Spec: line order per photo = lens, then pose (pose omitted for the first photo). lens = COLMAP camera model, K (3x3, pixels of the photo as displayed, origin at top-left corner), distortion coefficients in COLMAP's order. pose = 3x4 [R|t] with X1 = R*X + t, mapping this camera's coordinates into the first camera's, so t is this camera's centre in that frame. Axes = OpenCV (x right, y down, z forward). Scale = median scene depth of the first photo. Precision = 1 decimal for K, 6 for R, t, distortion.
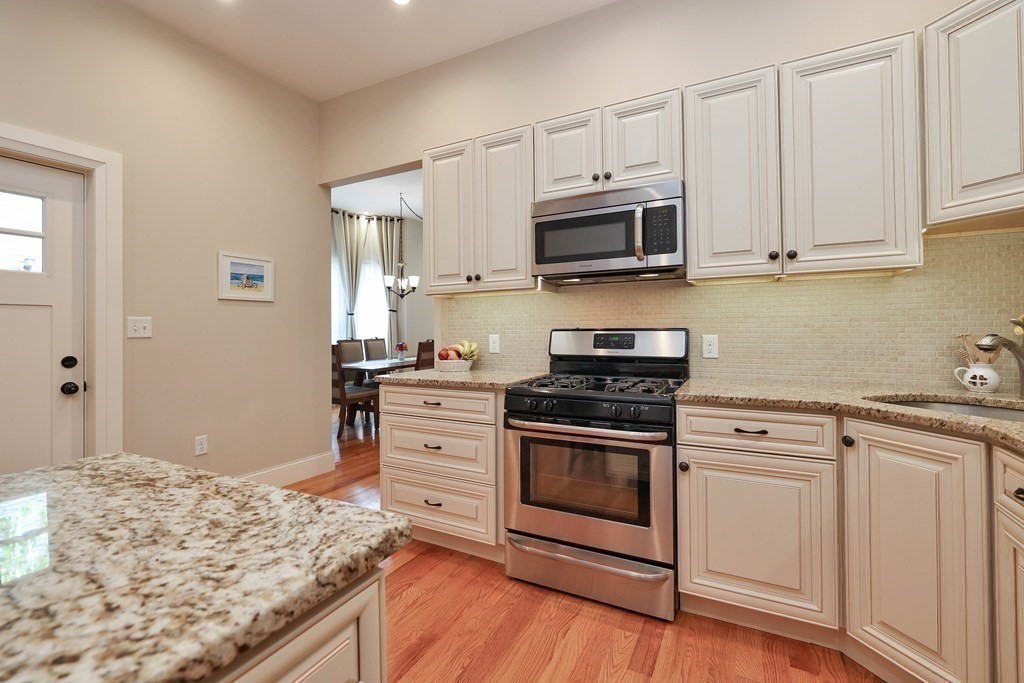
lens RADIAL K [[450.2, 0, 514.6], [0, 450.2, 325.5], [0, 0, 1]] dist [0.000454, 0.000103]
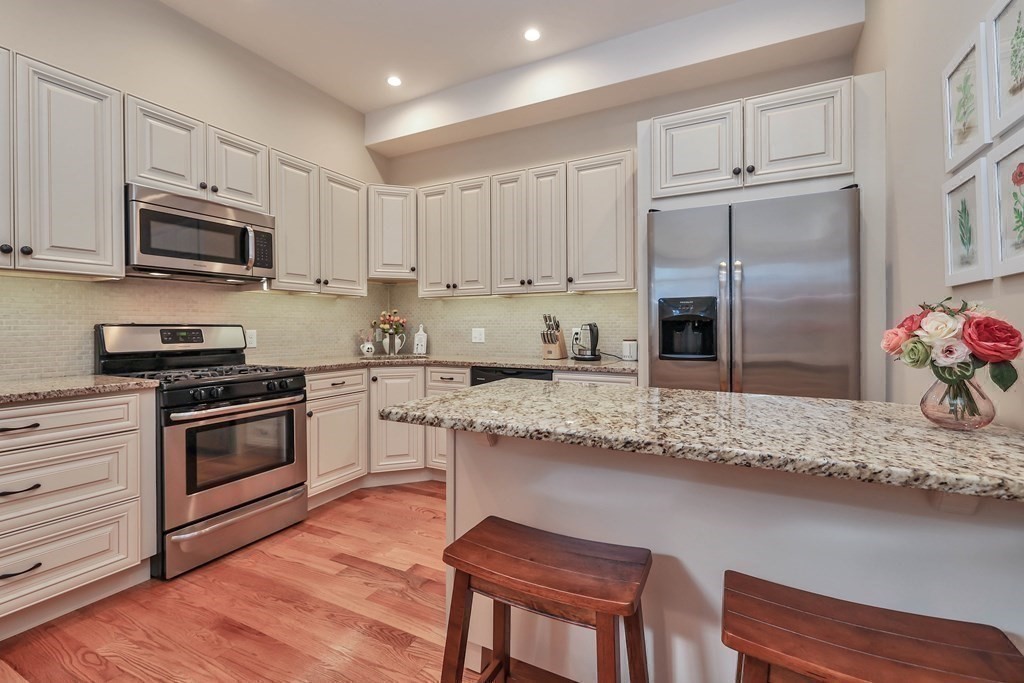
lens RADIAL K [[454.5, 0, 504.3], [0, 454.5, 326.8], [0, 0, 1]] dist [-0.000420, -0.000020]
pose [[0.000693, 0.009913, 0.999951, -0.937881], [-0.003664, 0.999944, -0.009910, 0.022755], [-0.999993, -0.003657, 0.000729, 0.270515]]
